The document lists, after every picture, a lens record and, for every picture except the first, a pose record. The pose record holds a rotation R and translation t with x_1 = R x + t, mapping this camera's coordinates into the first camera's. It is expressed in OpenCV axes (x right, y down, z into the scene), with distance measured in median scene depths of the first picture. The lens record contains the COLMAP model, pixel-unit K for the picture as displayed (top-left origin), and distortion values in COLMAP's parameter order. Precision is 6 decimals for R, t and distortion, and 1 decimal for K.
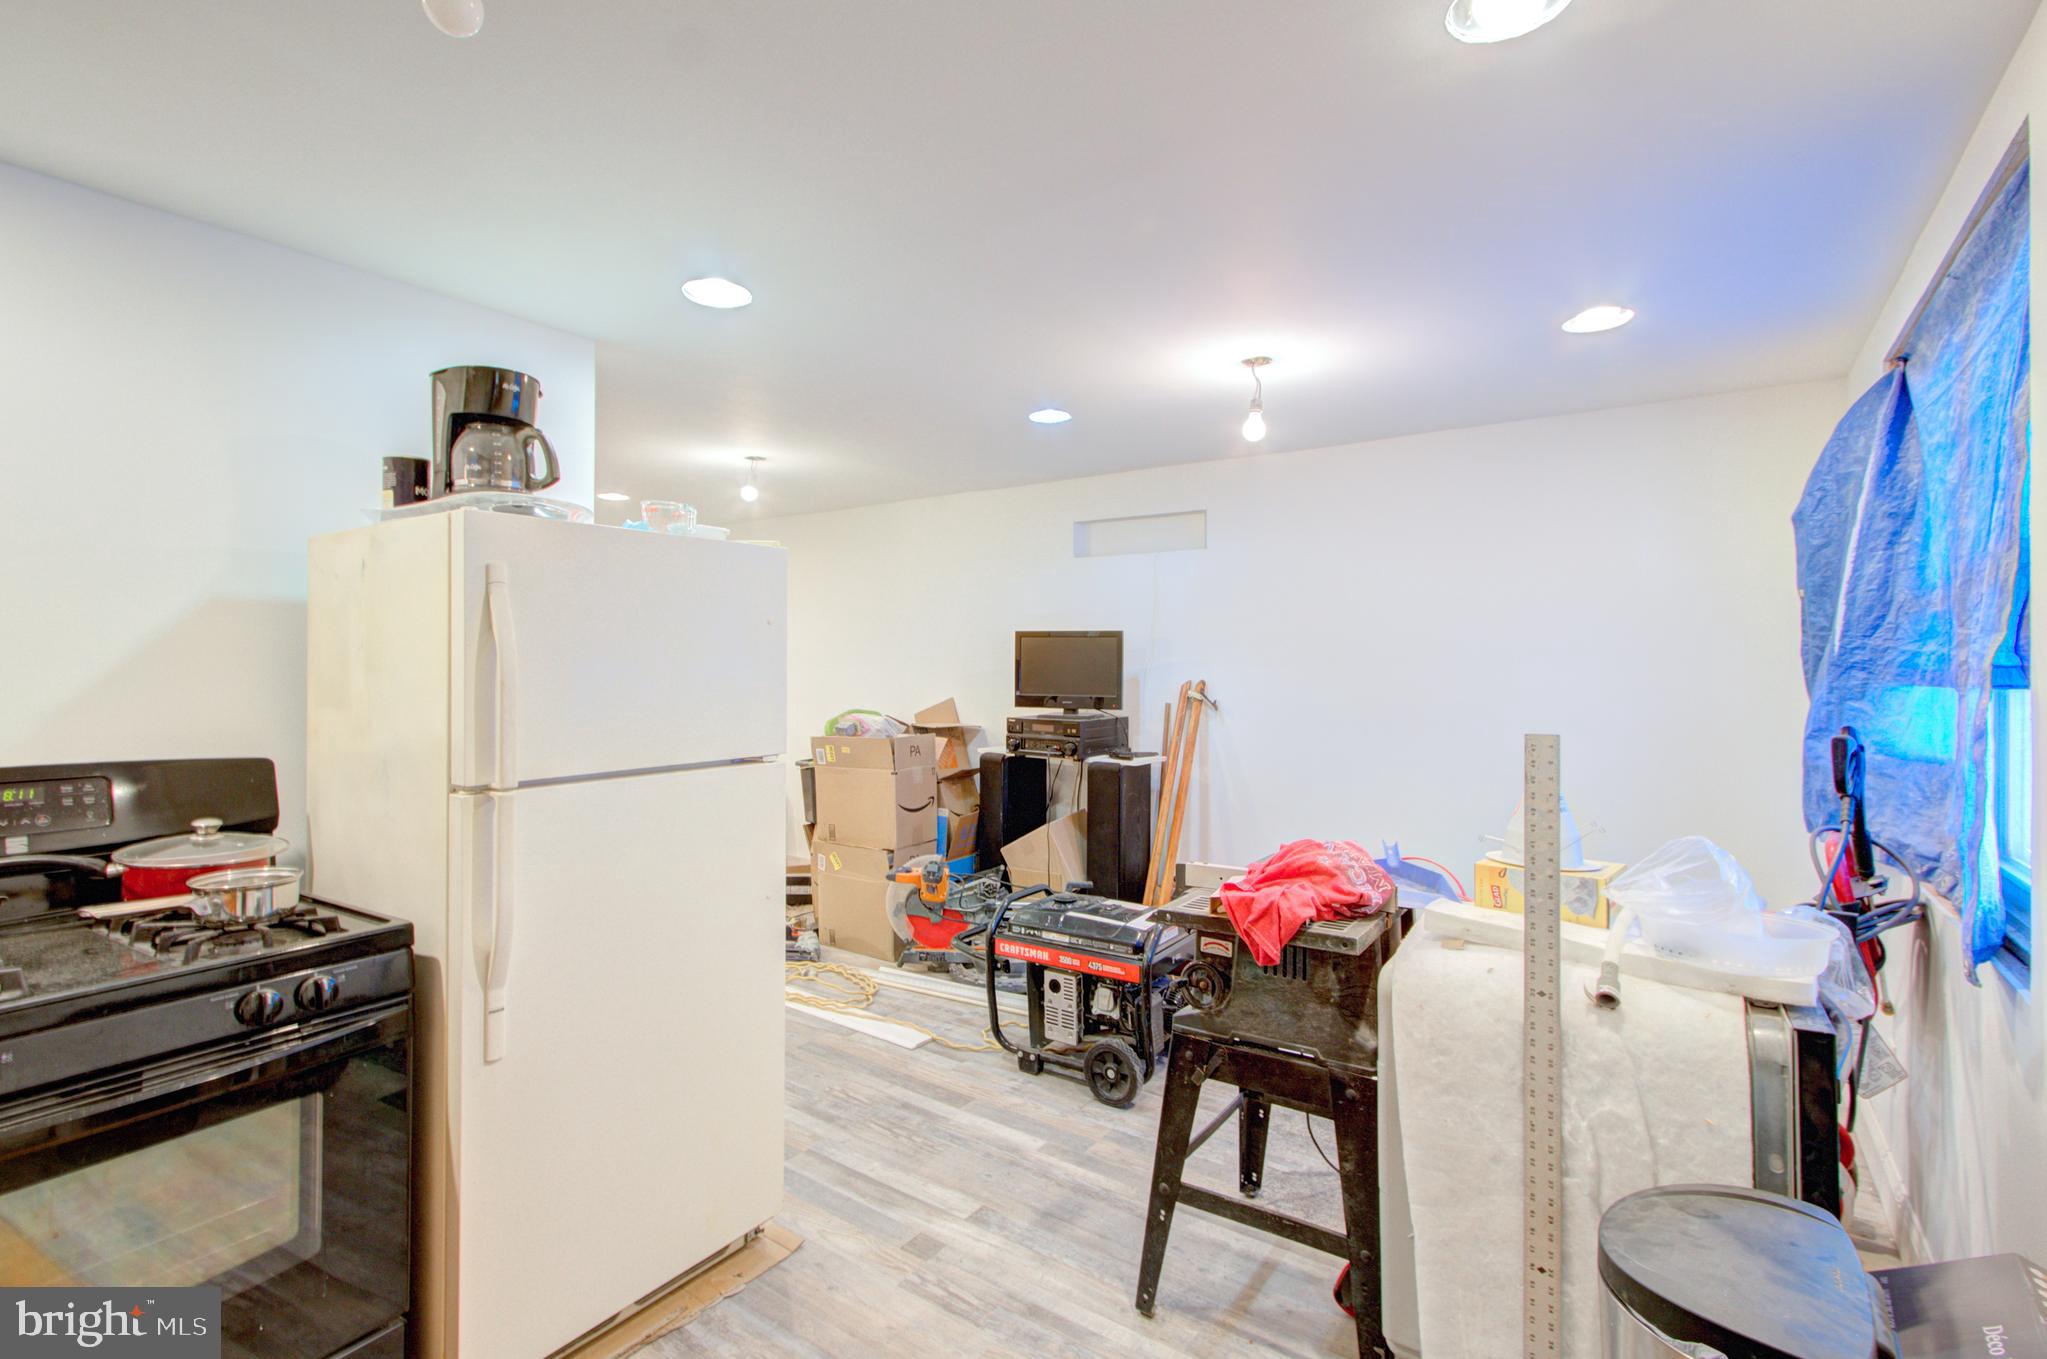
lens RADIAL K [[936.8, 0, 1005.1], [0, 936.8, 669.9], [0, 0, 1]] dist [-0.002028, 0.005281]
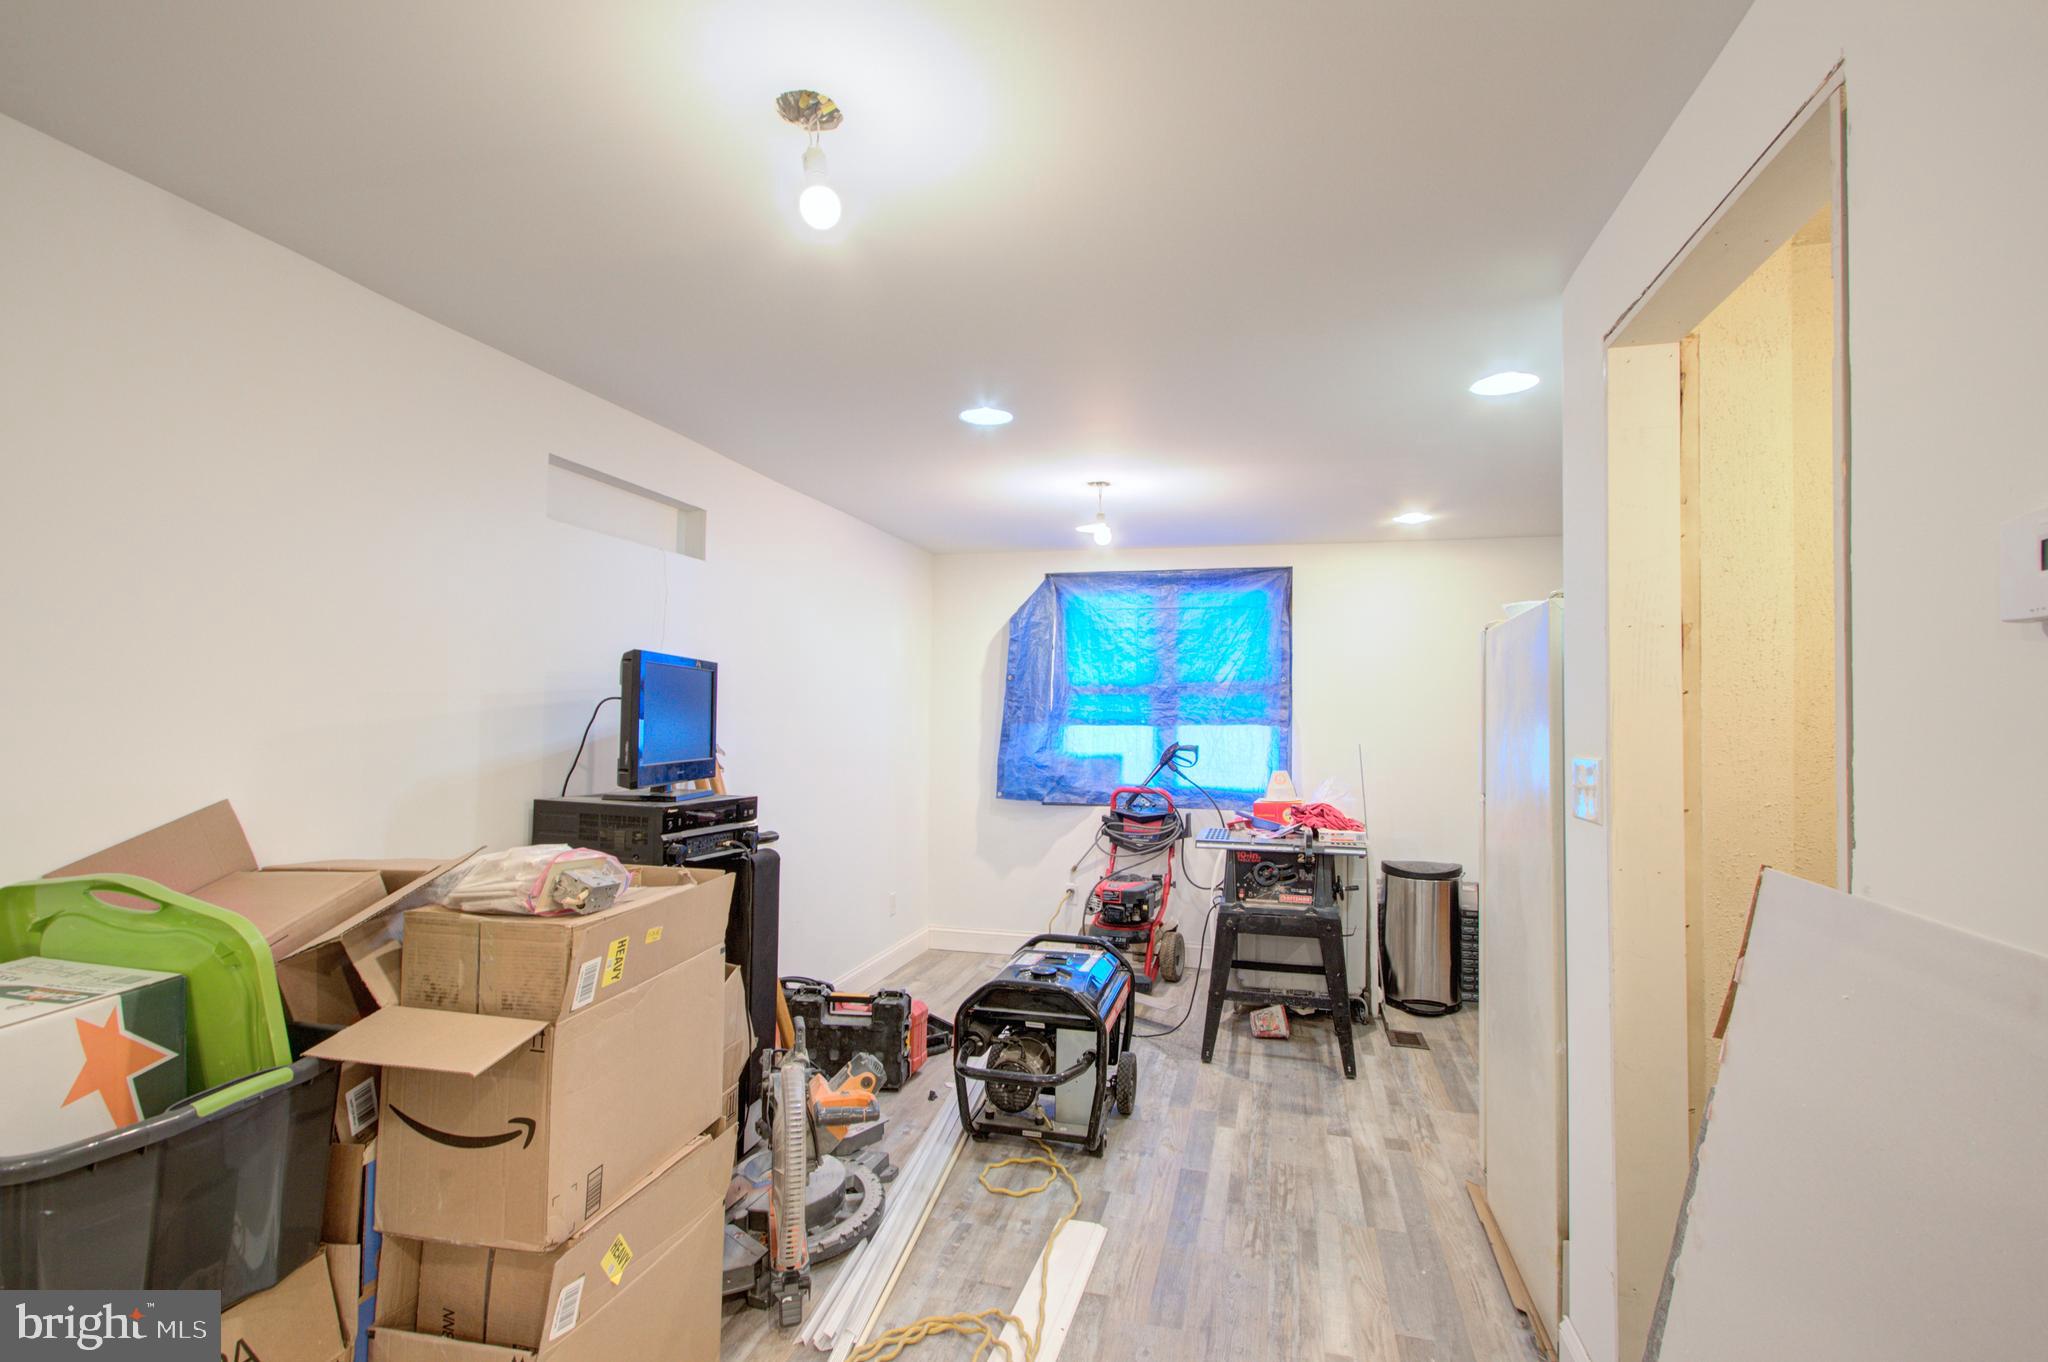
lens RADIAL K [[937.3, 0, 1040.0], [0, 937.3, 696.8], [0, 0, 1]] dist [-0.002028, 0.005281]
pose [[-0.377035, 0.017849, 0.926027, -0.915600], [-0.004618, 0.999766, -0.021150, -0.004814], [-0.926187, -0.012251, -0.376864, 1.571366]]
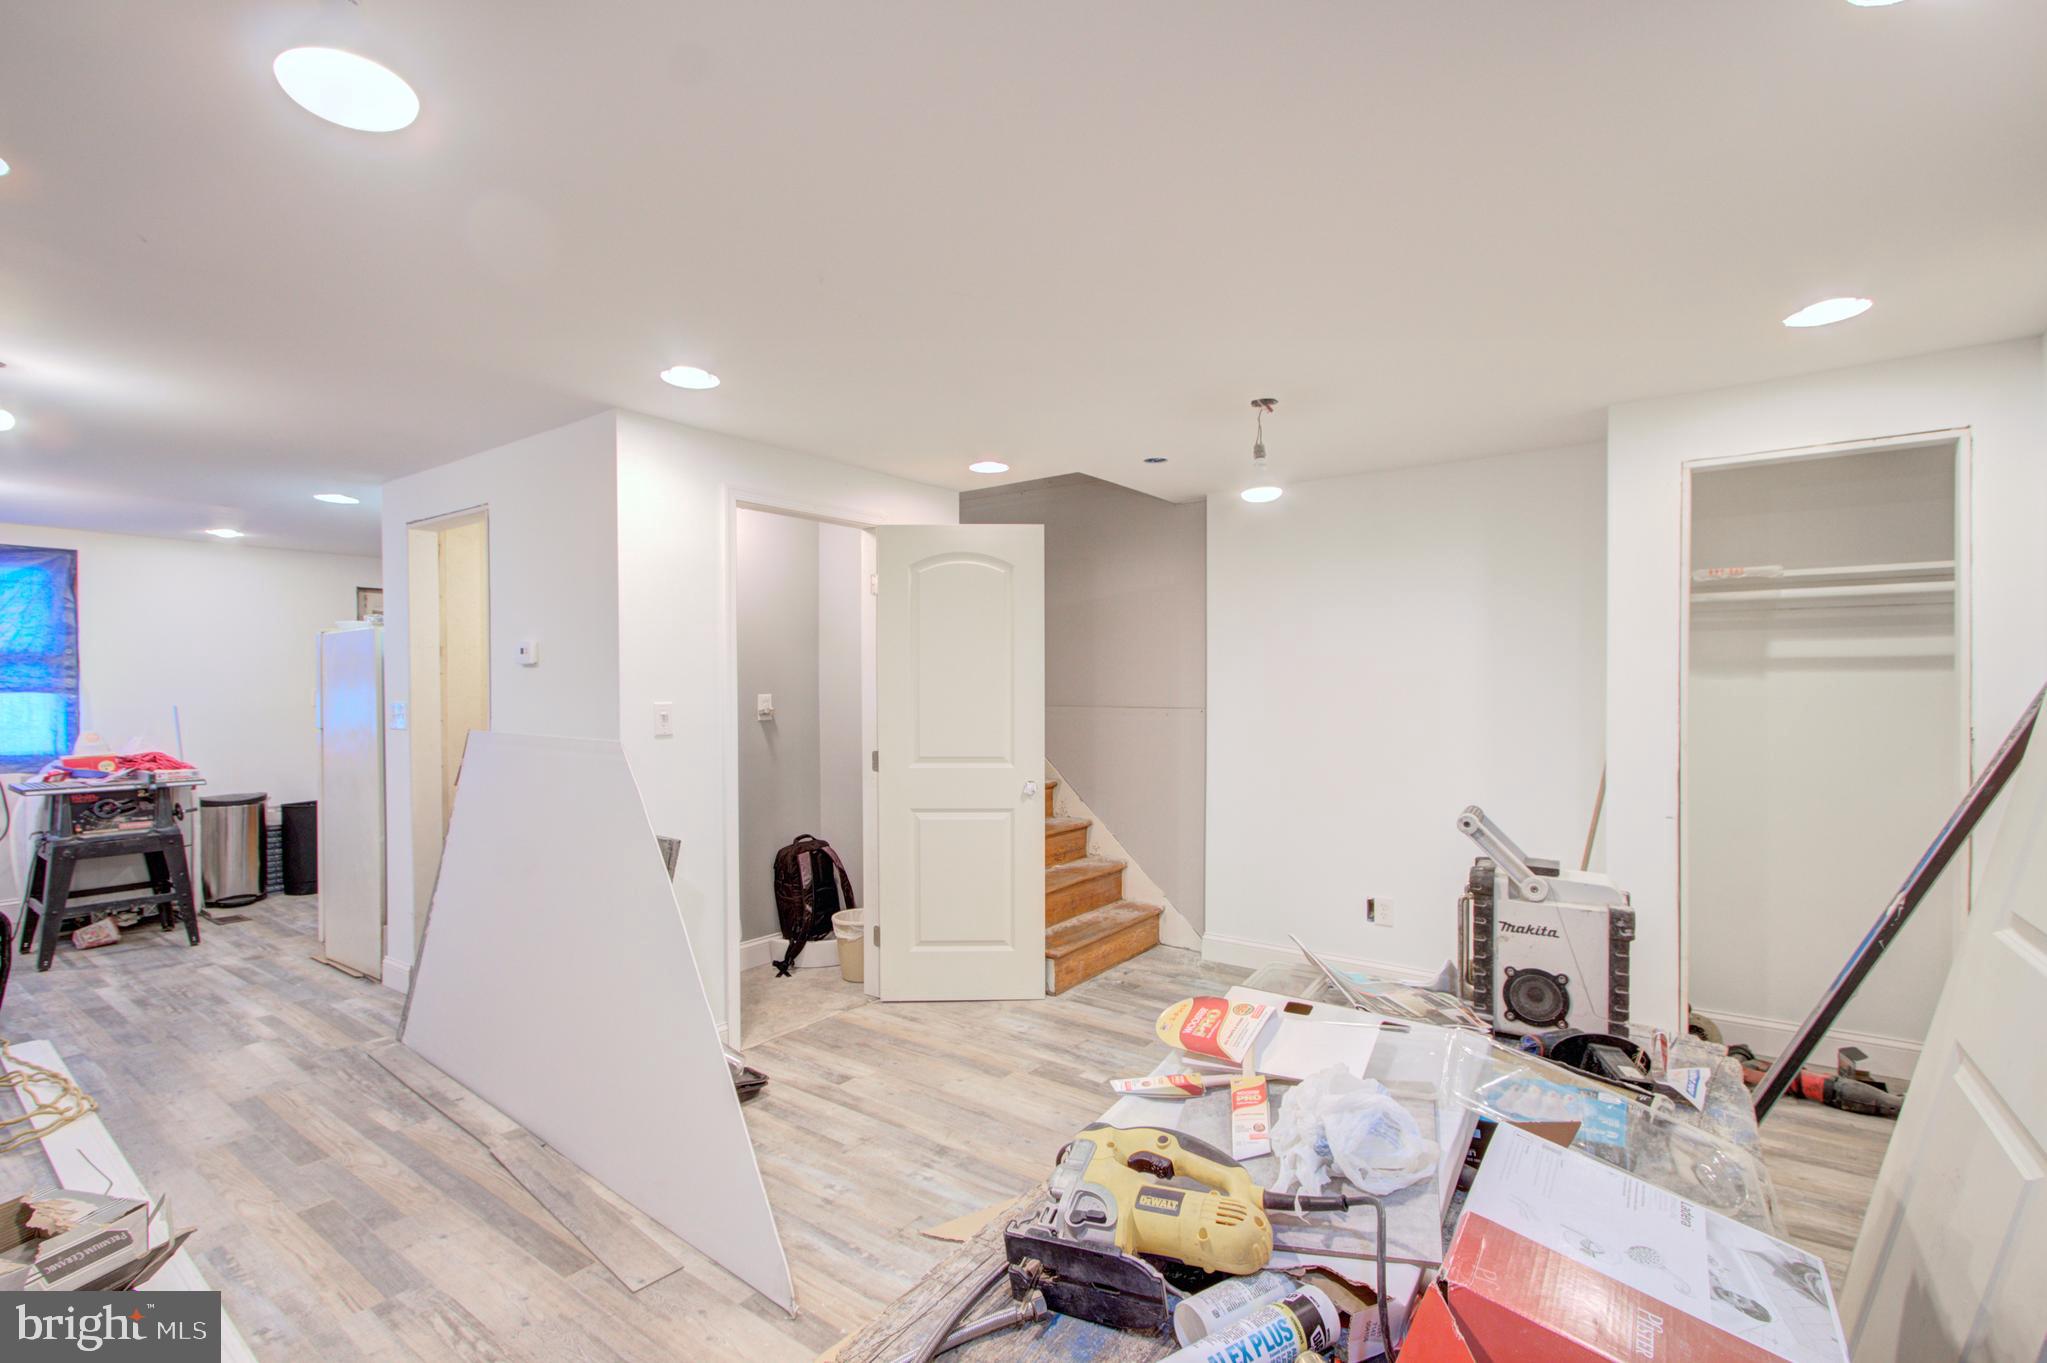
lens RADIAL K [[911.5, 0, 1033.2], [0, 911.5, 692.9], [0, 0, 1]] dist [0.003661, -0.000638]
pose [[-0.999795, 0.005826, -0.019387, -1.429011], [0.005598, 0.999915, 0.011794, -0.001654], [0.019454, 0.011683, -0.999742, 2.432468]]
